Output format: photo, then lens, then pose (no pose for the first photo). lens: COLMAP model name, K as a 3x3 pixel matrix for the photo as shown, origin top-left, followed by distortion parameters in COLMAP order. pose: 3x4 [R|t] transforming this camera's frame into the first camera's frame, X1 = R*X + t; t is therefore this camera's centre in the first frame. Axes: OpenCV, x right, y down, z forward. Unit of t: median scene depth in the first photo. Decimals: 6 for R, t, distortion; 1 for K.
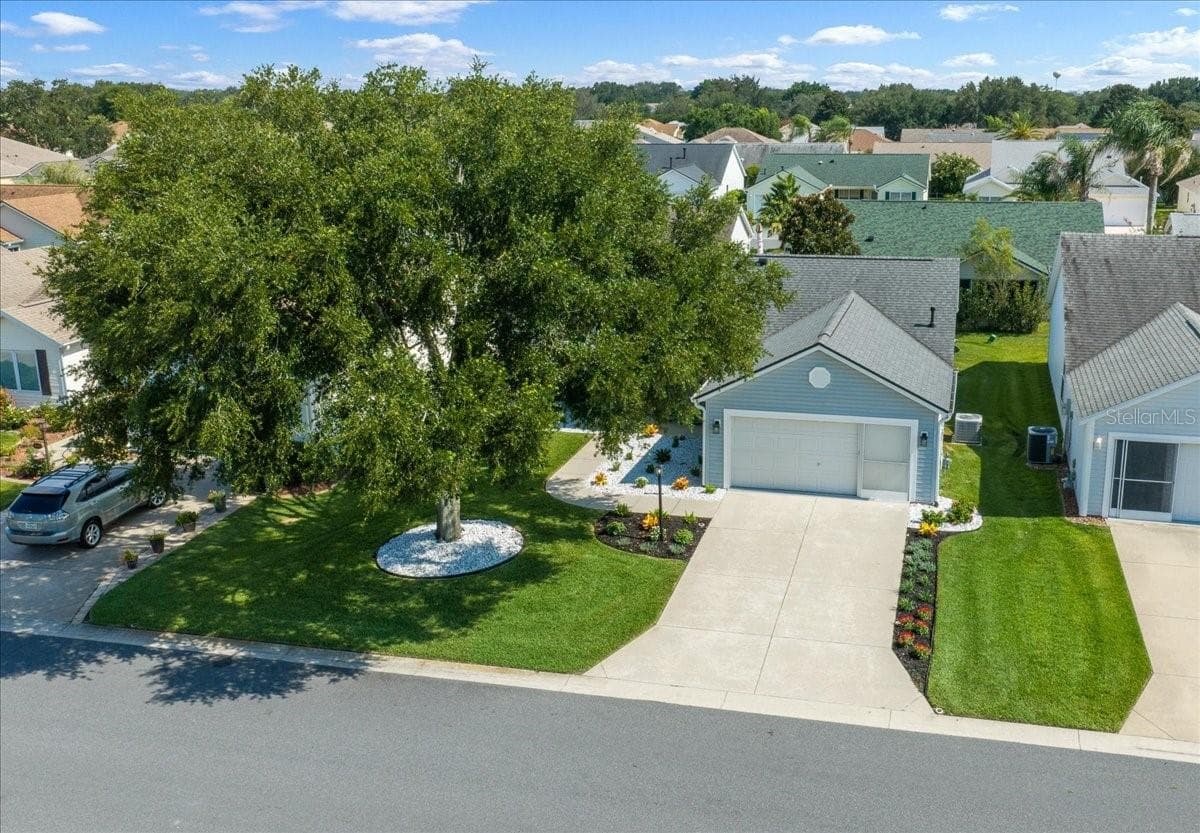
lens RADIAL K [[1203.4, 0, 674.5], [0, 1203.4, 417.0], [0, 0, 1]] dist [0.115470, -0.396648]
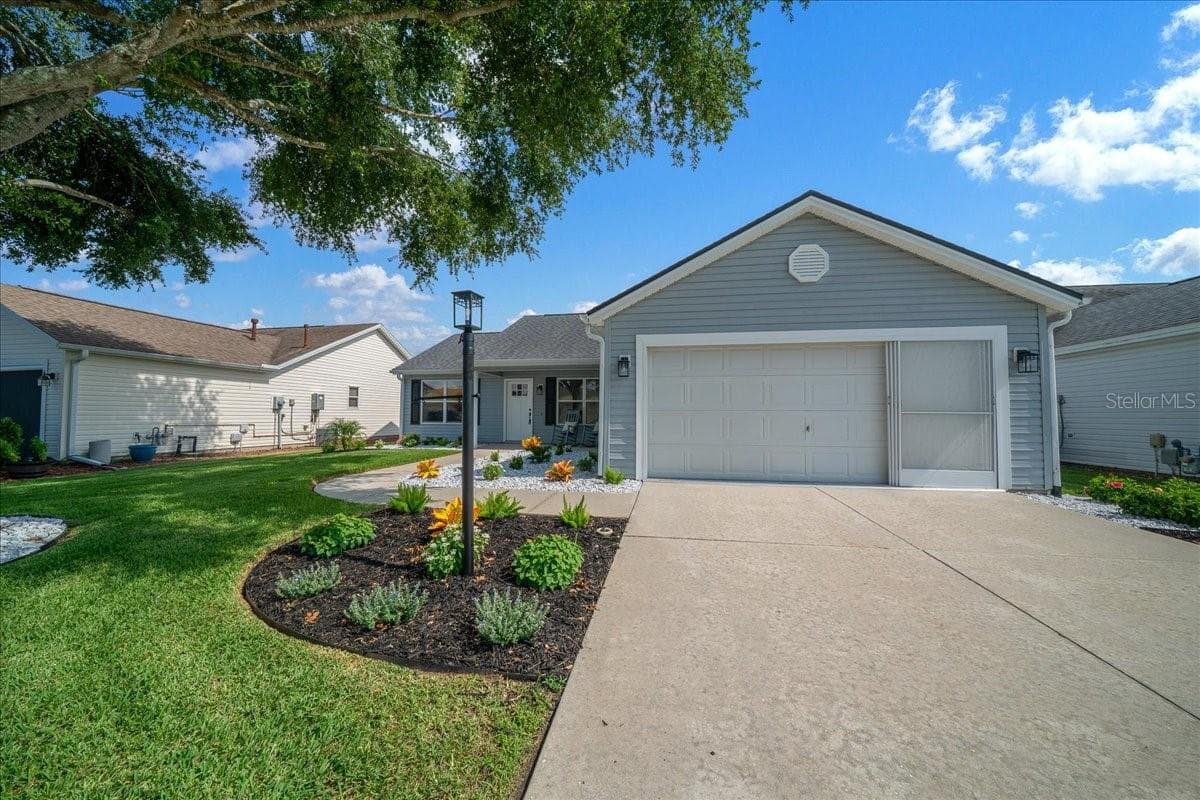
lens RADIAL K [[415.1, 0, 601.8], [0, 415.1, 401.0], [0, 0, 1]] dist [-0.017323, 0.000130]
pose [[0.997825, 0.017205, 0.063628, 0.012401], [0.003262, 0.951258, -0.308378, 0.088959], [-0.065833, 0.307915, 0.949134, 0.849521]]
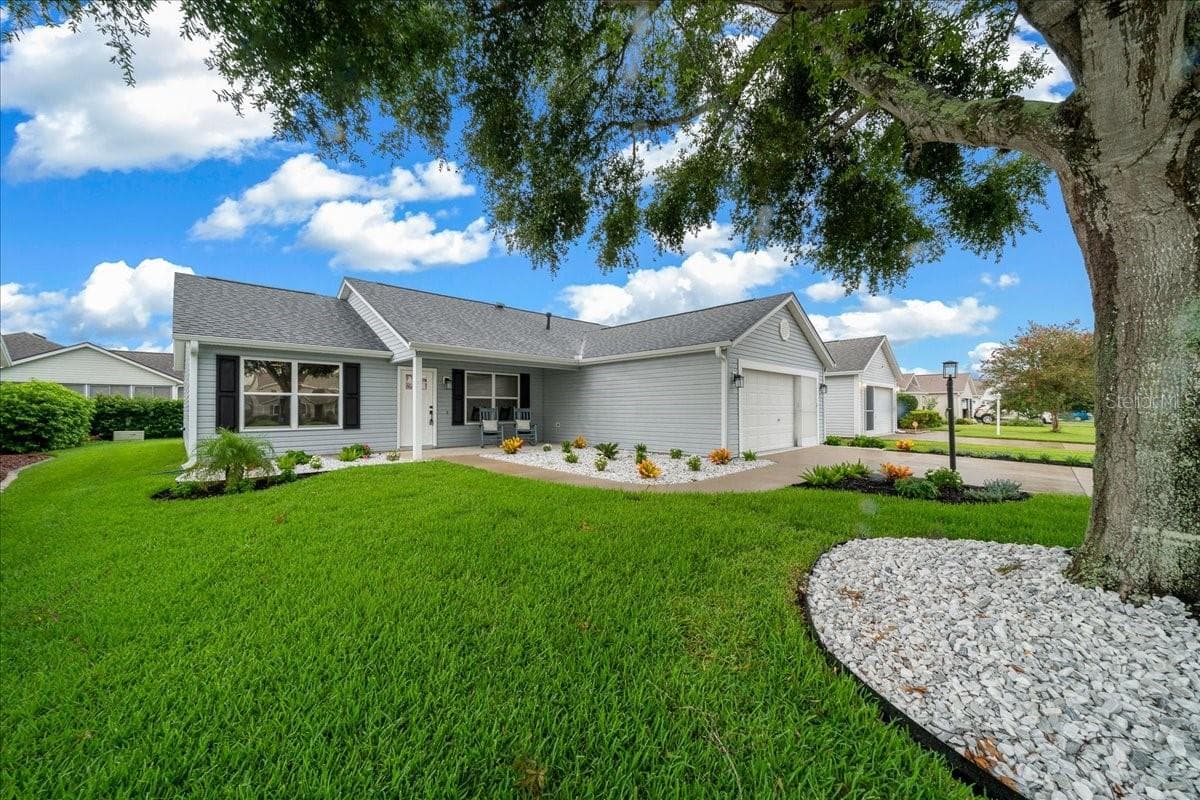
lens RADIAL K [[436.1, 0, 600.8], [0, 436.1, 400.3], [0, 0, 1]] dist [-0.002188, 0.000274]
pose [[0.523671, 0.026475, 0.851509, -0.281554], [0.231014, 0.957654, -0.171847, 0.053851], [-0.820001, 0.286702, 0.495380, 0.969833]]
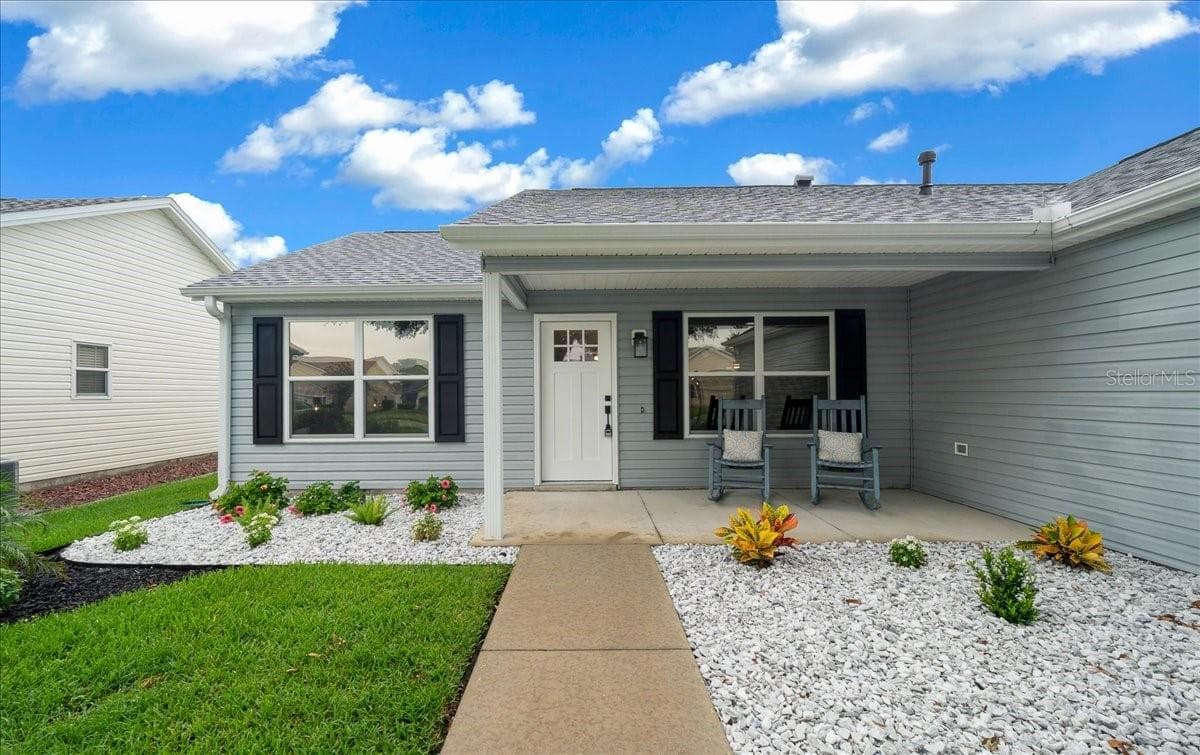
lens RADIAL K [[472.7, 0, 582.8], [0, 472.7, 387.7], [0, 0, 1]] dist [-0.003797, -0.000404]
pose [[0.971962, 0.004192, 0.235102, -0.090190], [0.063585, 0.957905, -0.279954, 0.008541], [-0.226379, 0.287053, 0.930781, 1.105312]]
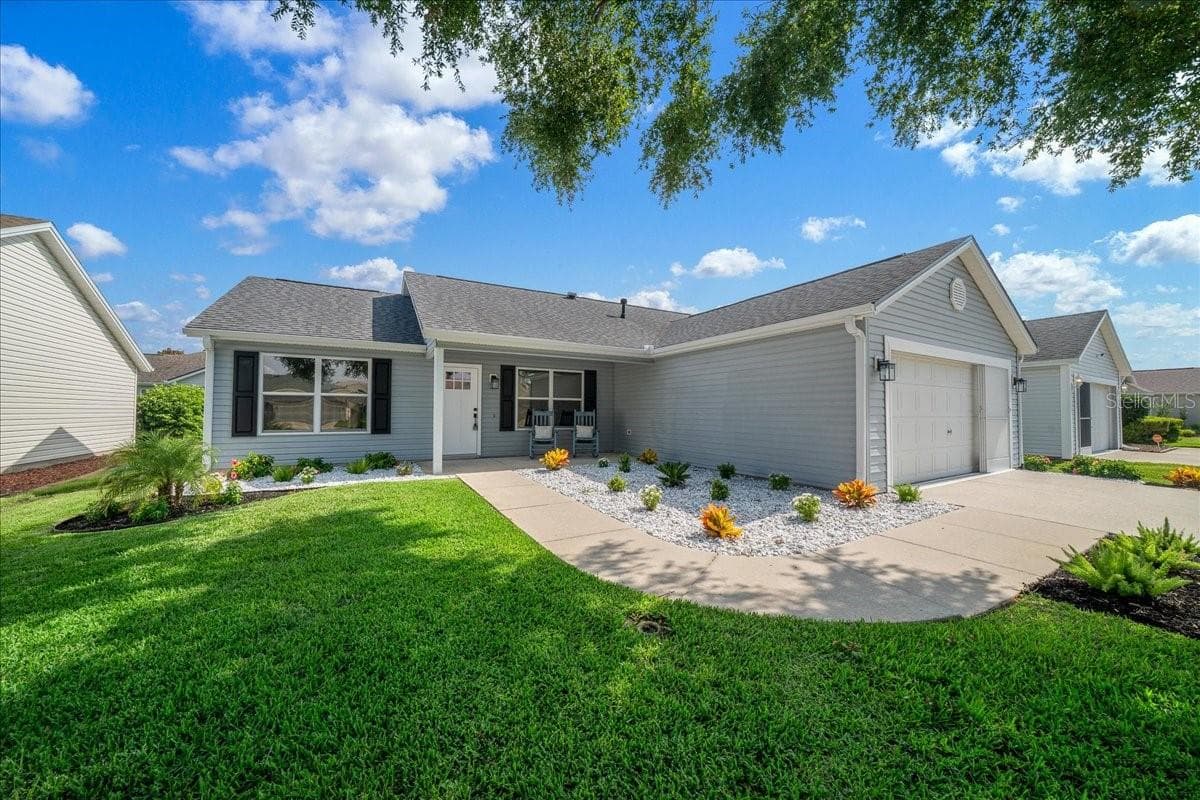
lens RADIAL K [[420.5, 0, 601.7], [0, 420.5, 398.8], [0, 0, 1]] dist [-0.018866, 0.000026]
pose [[0.723381, 0.035294, 0.689546, -0.184090], [0.177748, 0.955512, -0.235376, 0.043128], [-0.667177, 0.292832, 0.684926, 1.000389]]
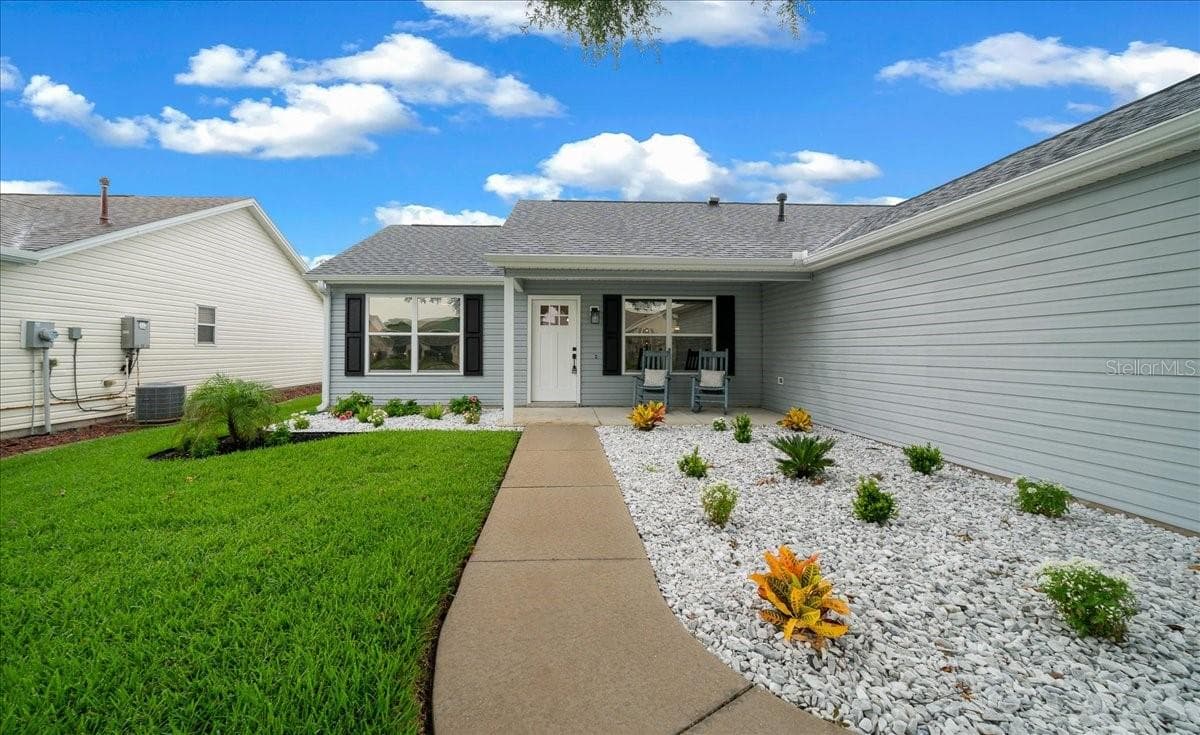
lens RADIAL K [[454.3, 0, 576.2], [0, 454.3, 342.9], [0, 0, 1]] dist [0.000382, -0.000021]
pose [[0.960664, 0.017877, 0.277136, -0.114389], [0.063509, 0.957339, -0.281901, 0.037491], [-0.270352, 0.288412, 0.918547, 1.015581]]
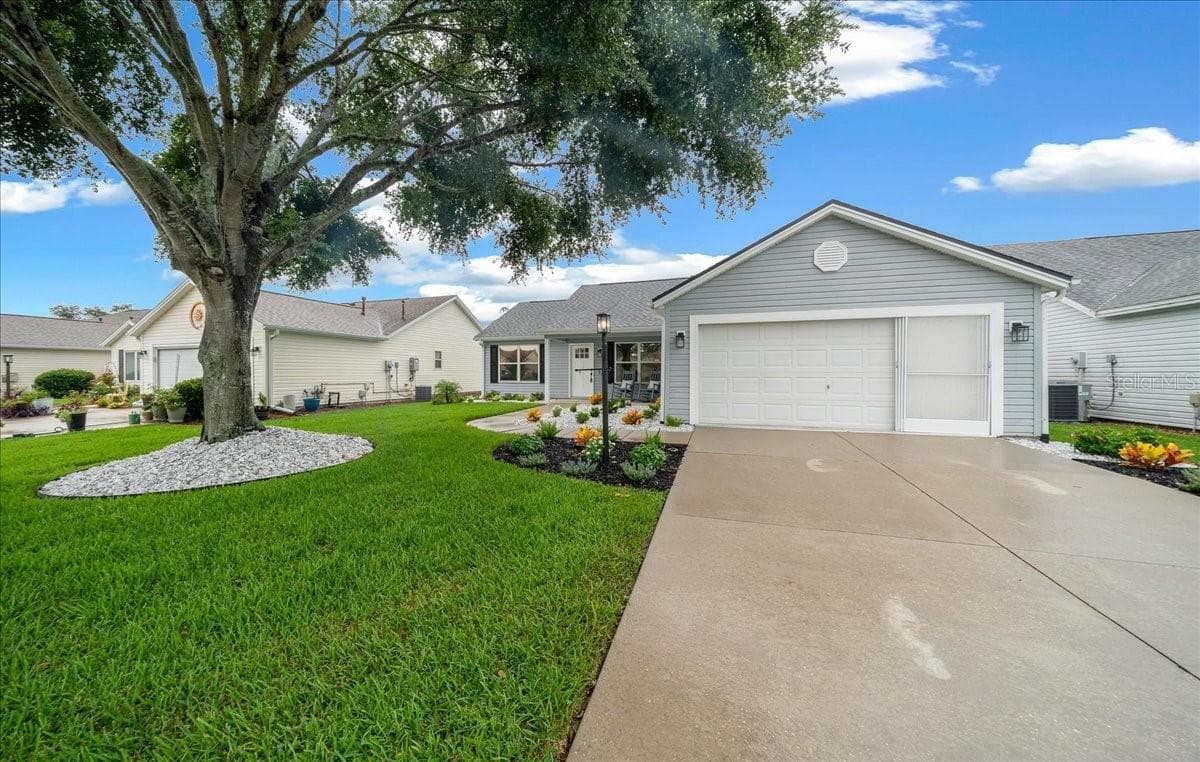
lens RADIAL K [[435.7, 0, 573.5], [0, 435.7, 372.9], [0, 0, 1]] dist [-0.001769, -0.000126]
pose [[0.995353, 0.011461, -0.095611, -0.006688], [-0.037304, 0.961256, -0.273122, 0.111583], [0.088776, 0.275420, 0.957216, 0.763368]]
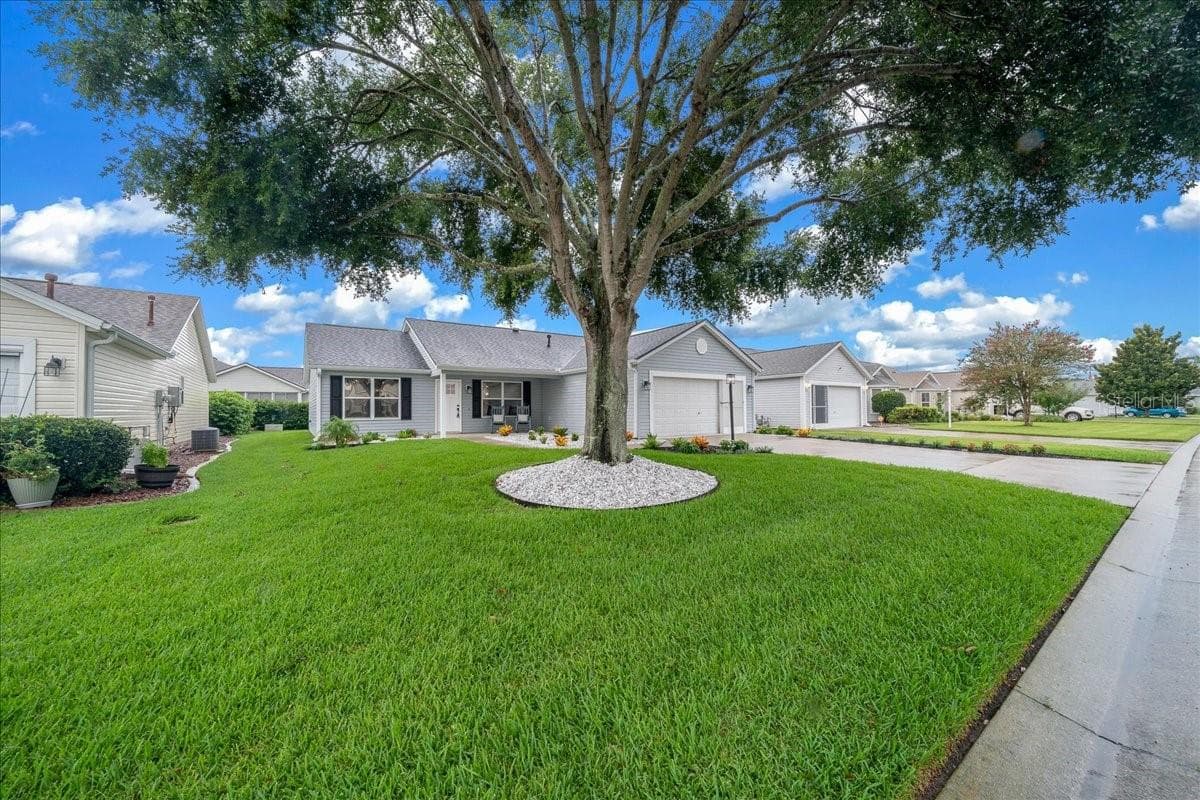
lens RADIAL K [[436.1, 0, 600.8], [0, 436.1, 400.3], [0, 0, 1]] dist [-0.002188, 0.000274]
pose [[0.650461, 0.021481, 0.759236, -0.342873], [0.210138, 0.955493, -0.207066, 0.108607], [-0.729892, 0.294232, 0.616997, 0.797865]]
